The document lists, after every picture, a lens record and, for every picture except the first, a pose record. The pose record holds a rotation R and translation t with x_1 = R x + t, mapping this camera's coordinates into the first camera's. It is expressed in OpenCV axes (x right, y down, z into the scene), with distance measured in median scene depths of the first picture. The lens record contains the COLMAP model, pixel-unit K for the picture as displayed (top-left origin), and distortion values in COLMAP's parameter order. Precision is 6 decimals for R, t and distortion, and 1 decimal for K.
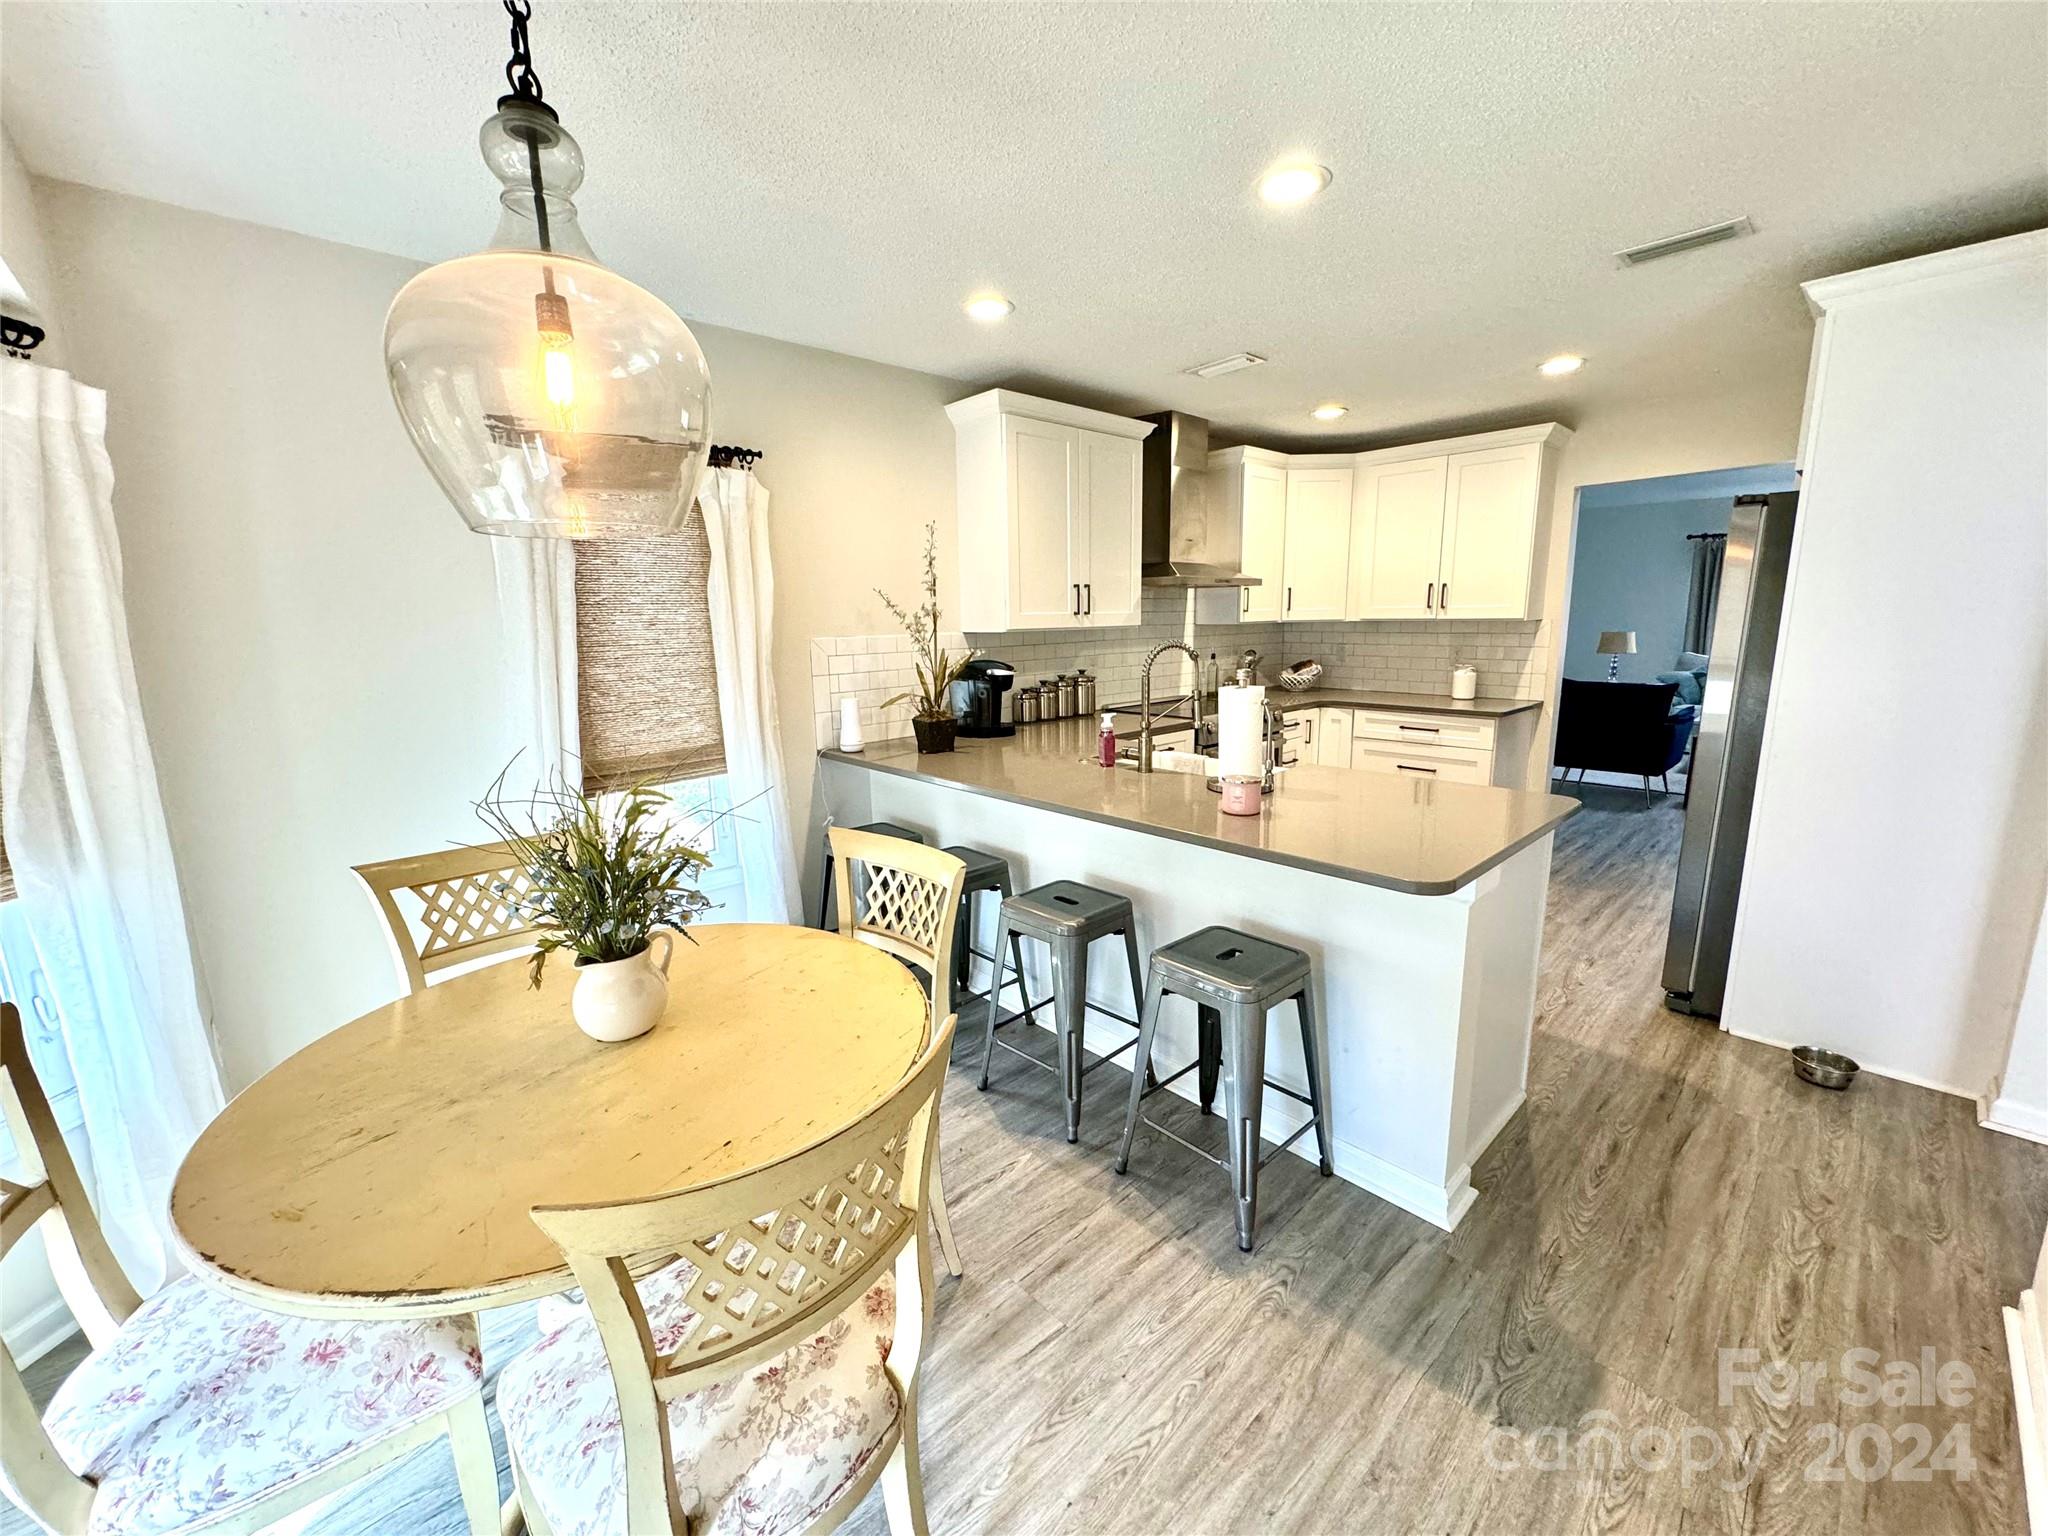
lens RADIAL K [[817.5, 0, 1006.9], [0, 817.5, 782.7], [0, 0, 1]] dist [-0.010368, 0.001359]
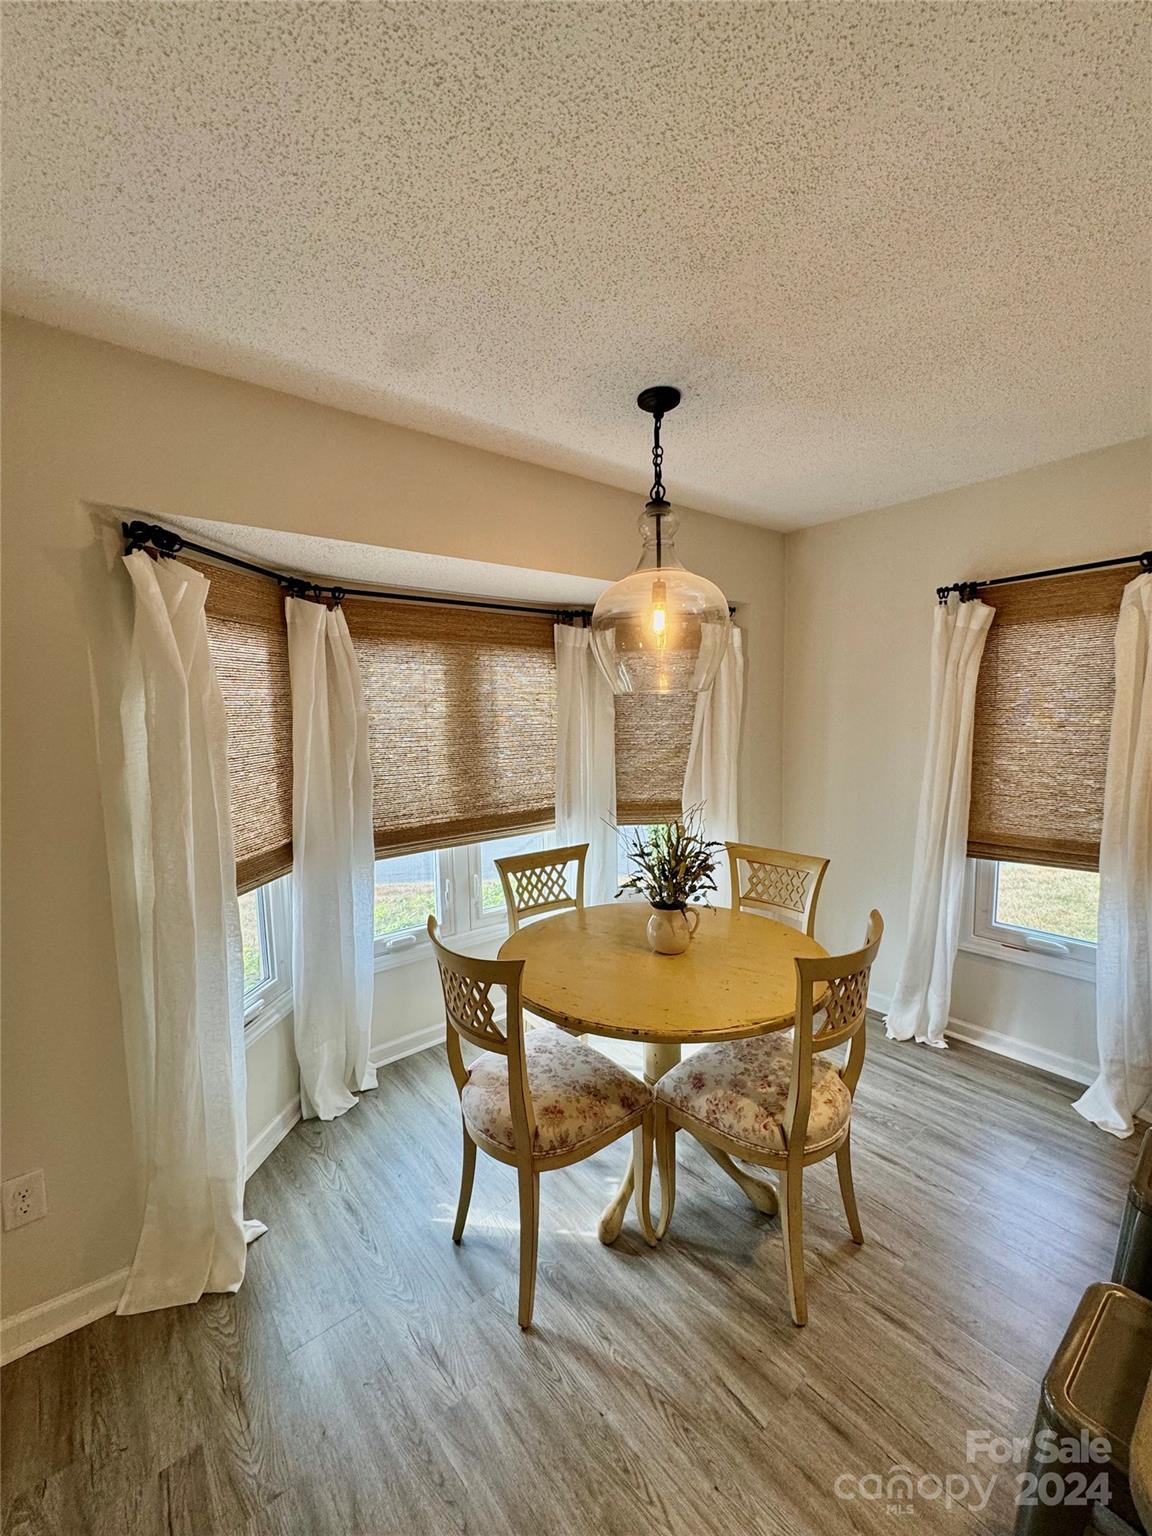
lens RADIAL K [[613.1, 0, 583.8], [0, 613.1, 781.1], [0, 0, 1]] dist [-0.010368, 0.001359]
pose [[-0.061488, 0.125152, -0.990230, 0.712763], [-0.180730, 0.974312, 0.134363, -0.182108], [0.981609, 0.187226, -0.037290, 0.629970]]
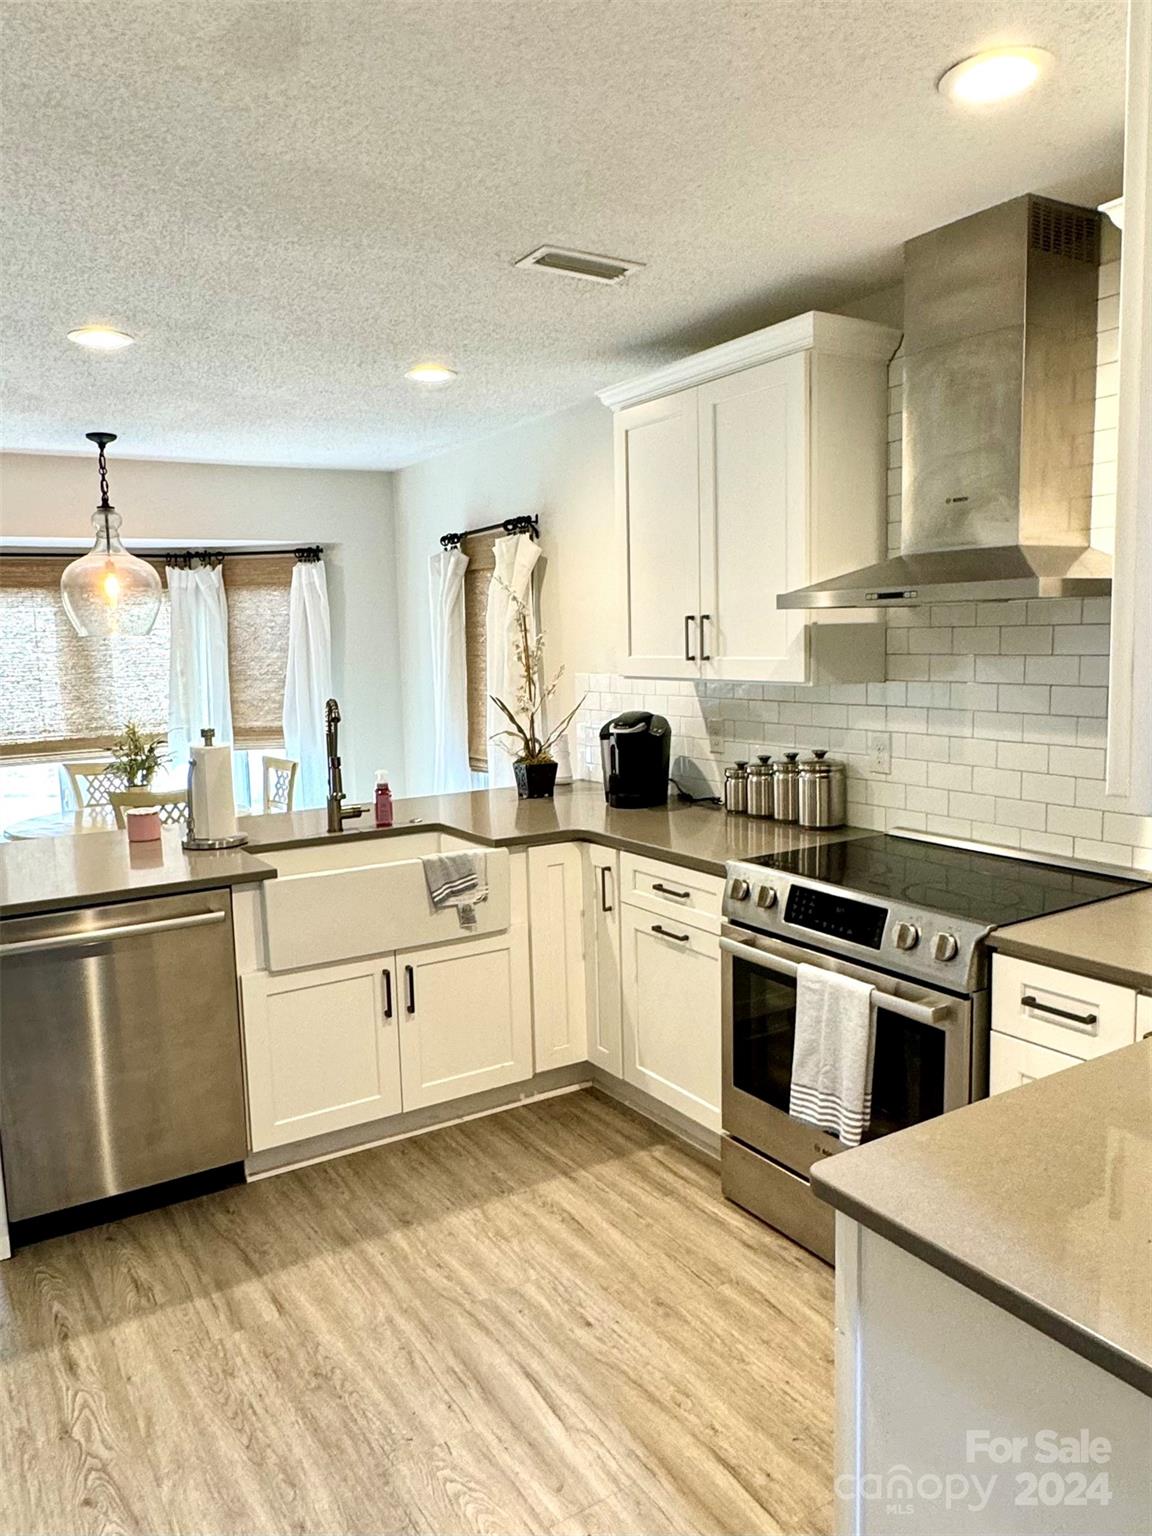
lens RADIAL K [[1007.1, 0, 564.1], [0, 1007.1, 757.2], [0, 0, 1]] dist [-0.040114, -0.026331]
pose [[-0.178669, 0.136424, -0.974405, 1.643333], [-0.166457, 0.971874, 0.166592, -0.441467], [0.969727, 0.191961, -0.150935, 1.838921]]
